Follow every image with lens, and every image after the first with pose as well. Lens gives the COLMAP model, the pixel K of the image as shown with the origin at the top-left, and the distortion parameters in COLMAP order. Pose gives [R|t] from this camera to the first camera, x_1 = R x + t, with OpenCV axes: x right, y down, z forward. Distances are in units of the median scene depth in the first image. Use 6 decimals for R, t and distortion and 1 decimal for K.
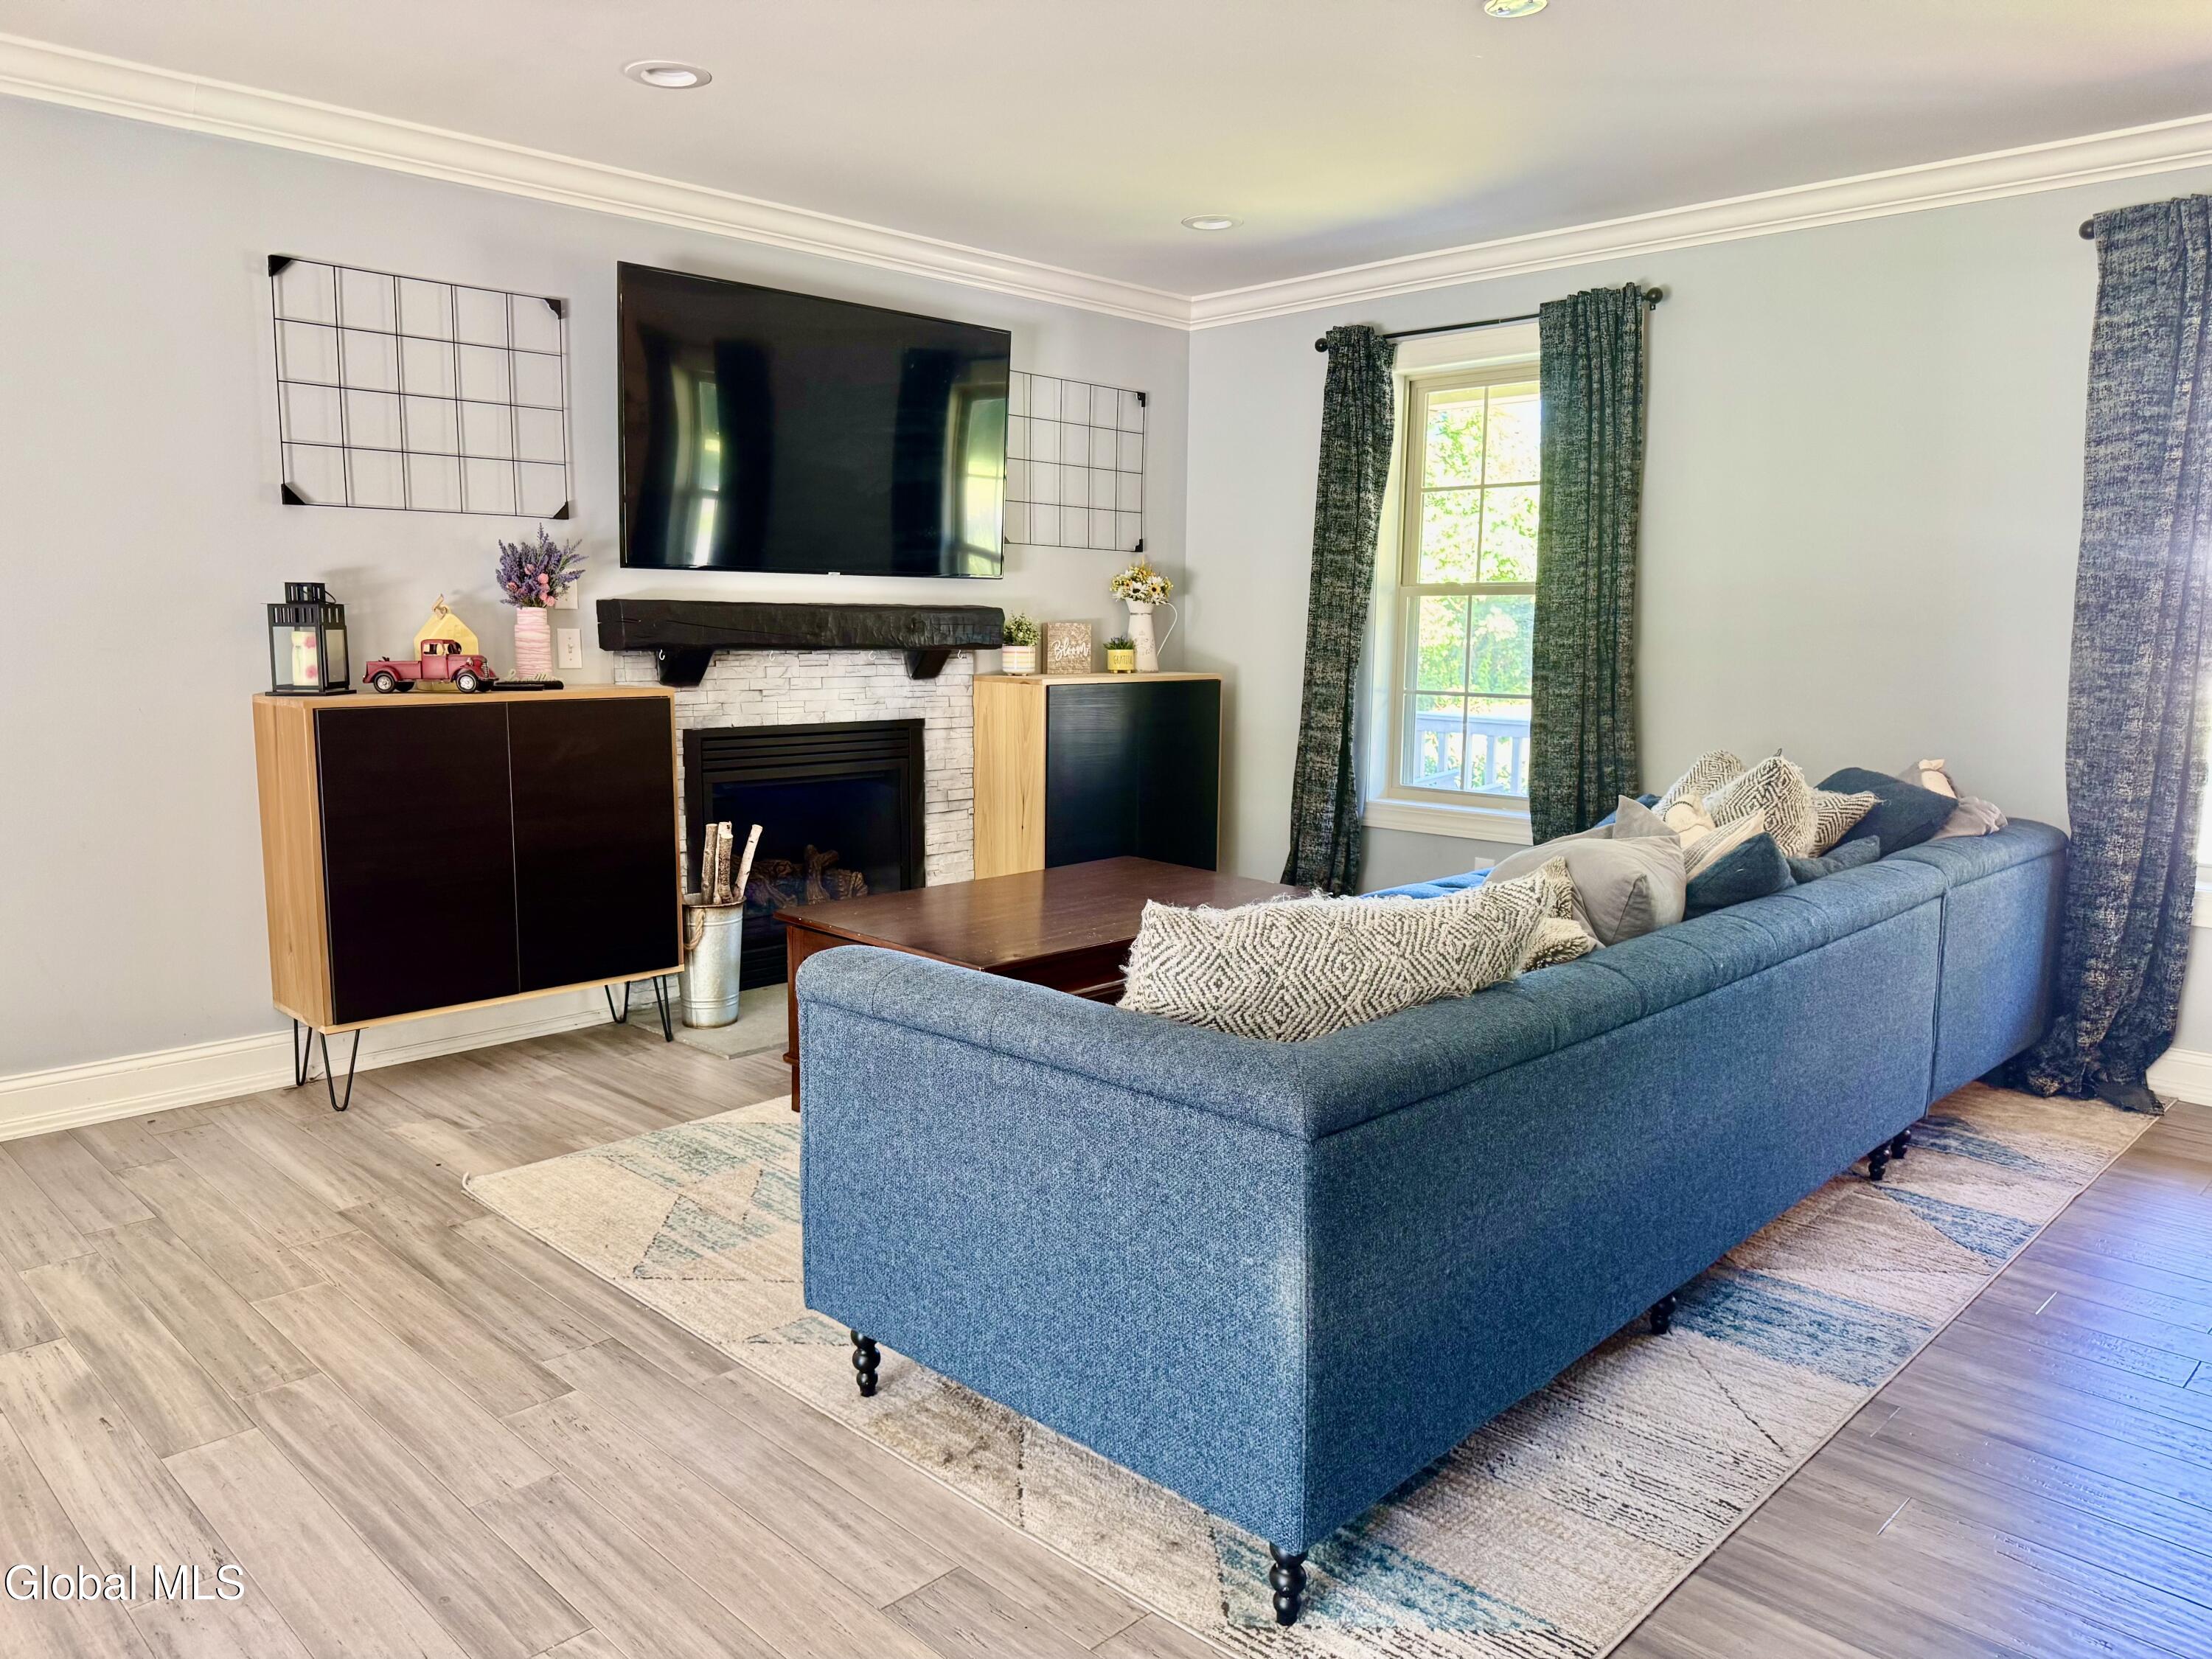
lens RADIAL K [[1557.9, 0, 1107.4], [0, 1557.9, 837.9], [0, 0, 1]] dist [0.094830, -0.145718]
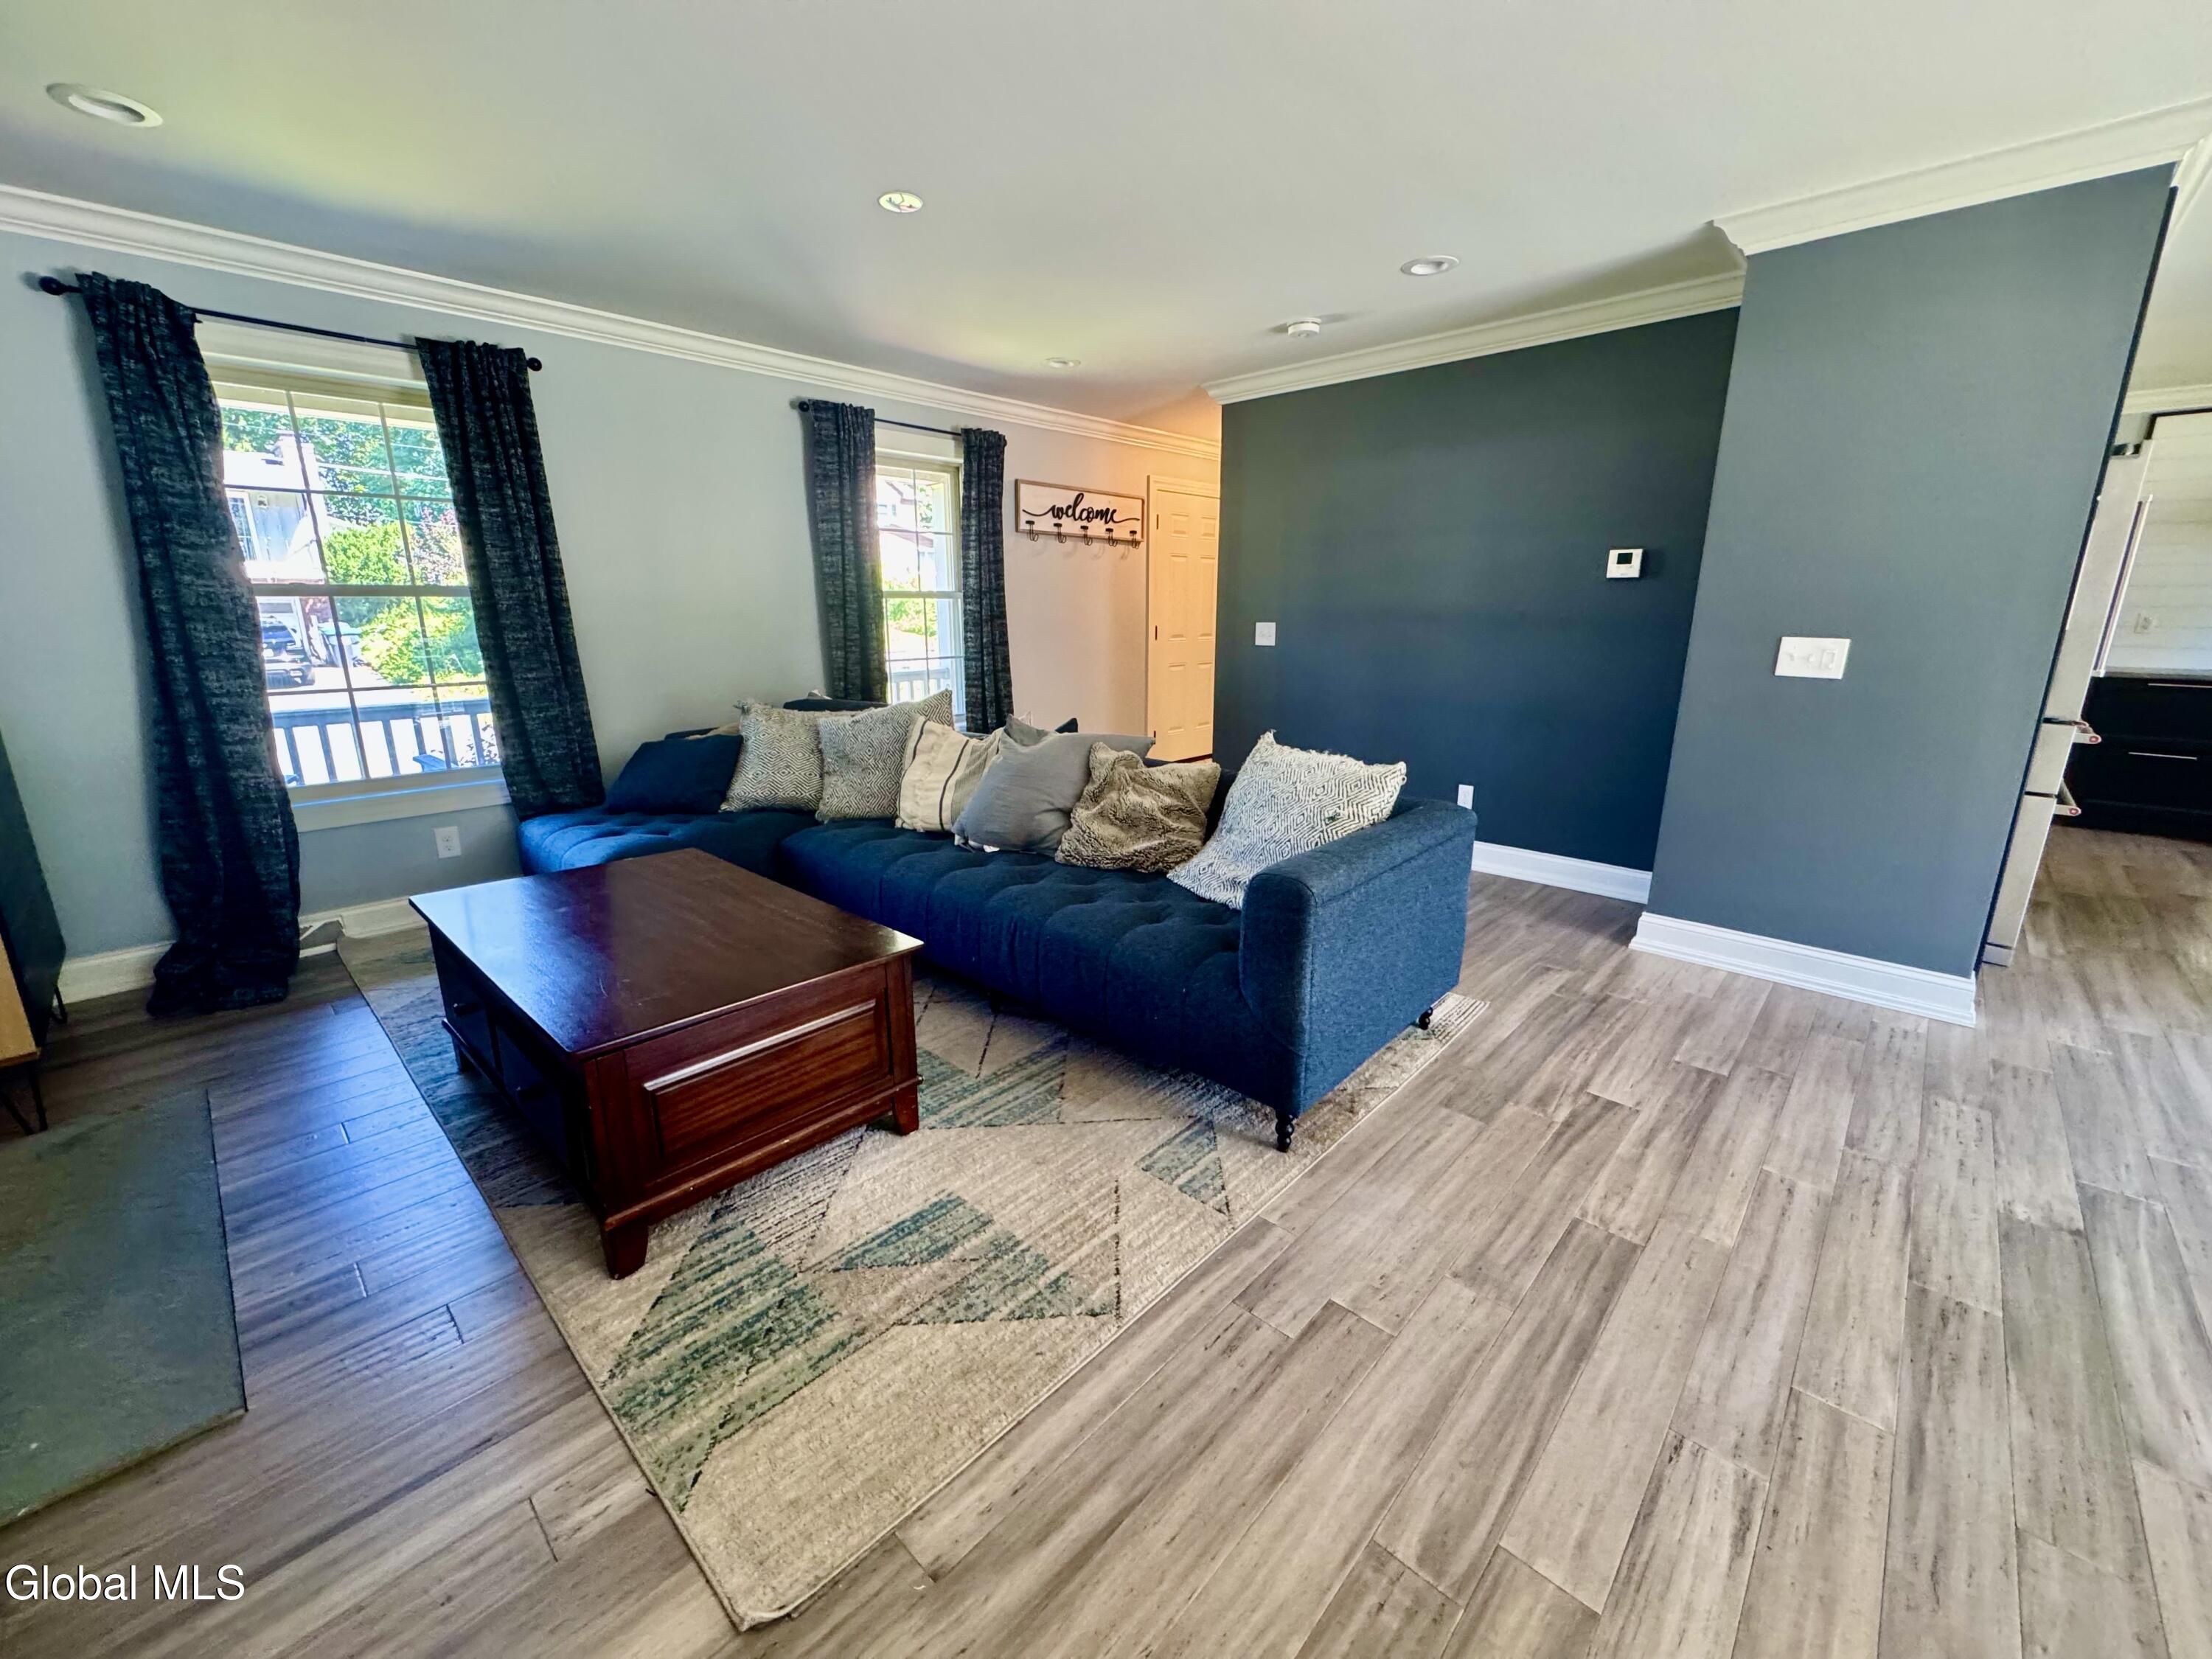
lens RADIAL K [[881.5, 0, 1106.1], [0, 881.5, 823.1], [0, 0, 1]] dist [-0.000692, -0.000202]
pose [[-0.024254, -0.250594, 0.967788, -0.404529], [0.142709, 0.957291, 0.251452, -0.084366], [-0.989467, 0.144211, 0.012544, 0.506939]]
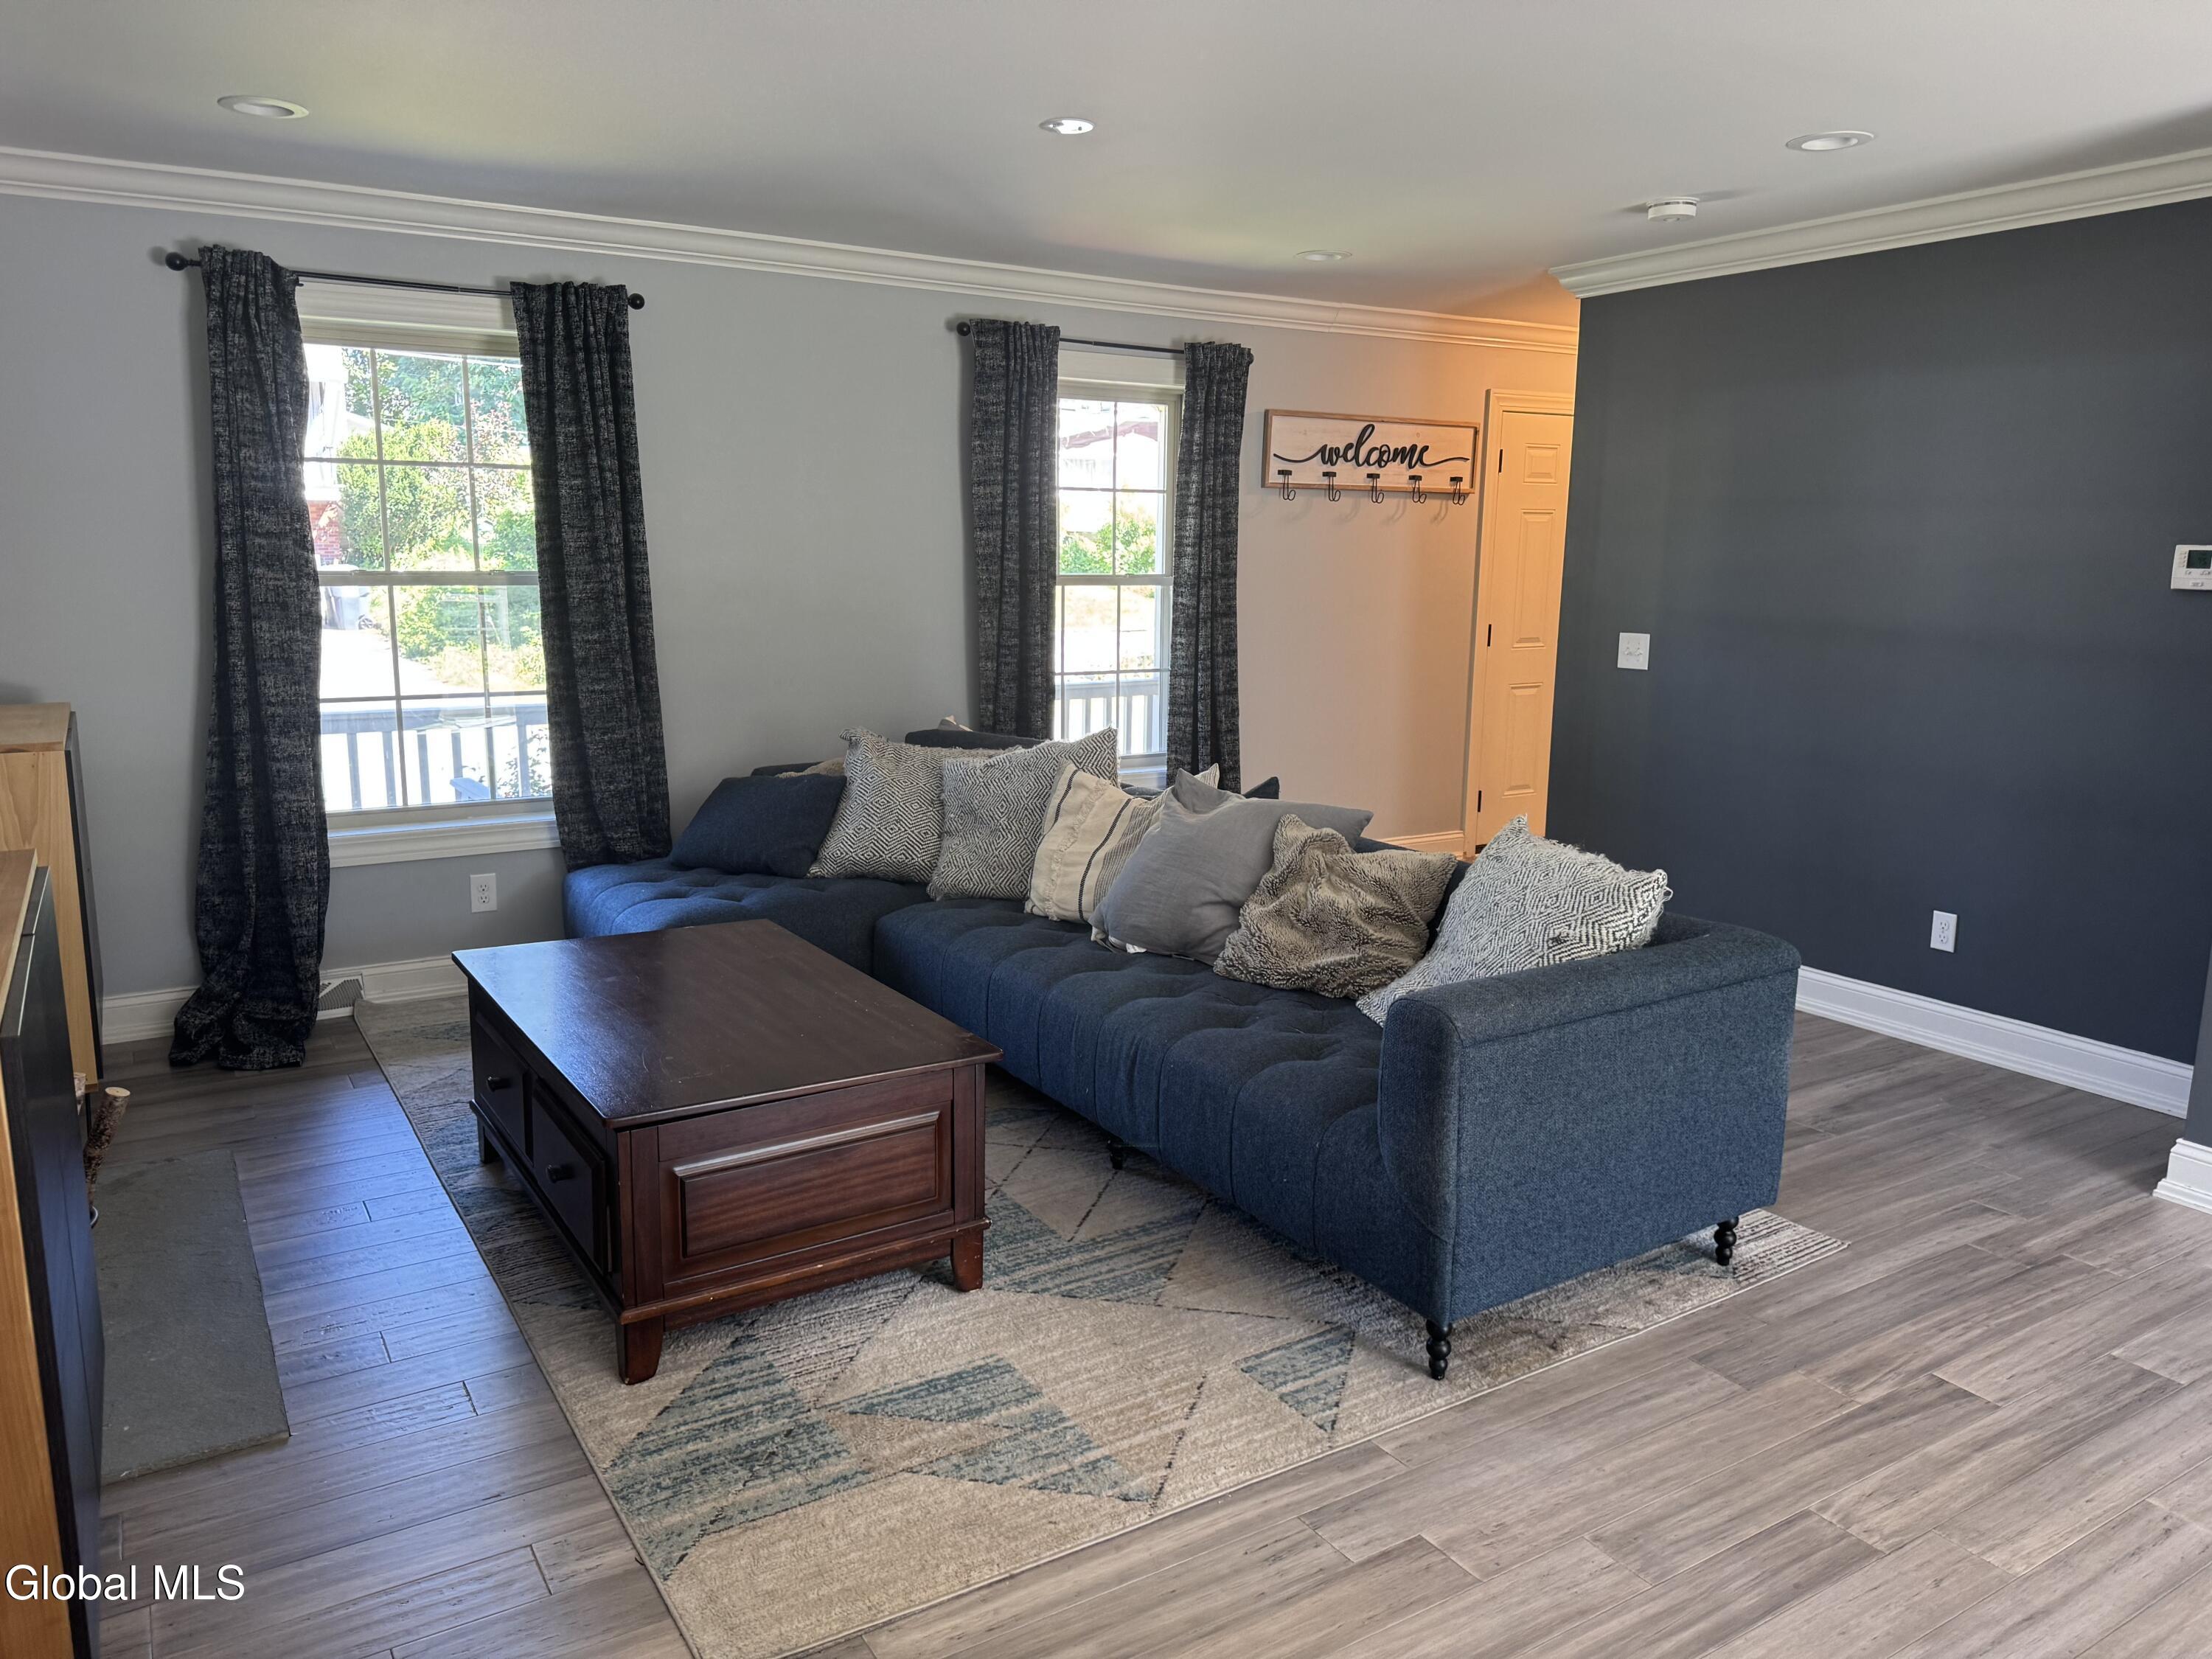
lens RADIAL K [[1551.9, 0, 1109.2], [0, 1551.9, 823.1], [0, 0, 1]] dist [0.109589, -0.184050]
pose [[0.229297, -0.180127, 0.956544, -0.553549], [0.129279, 0.979657, 0.153489, -0.109898], [-0.964733, 0.088466, 0.247919, 0.415352]]
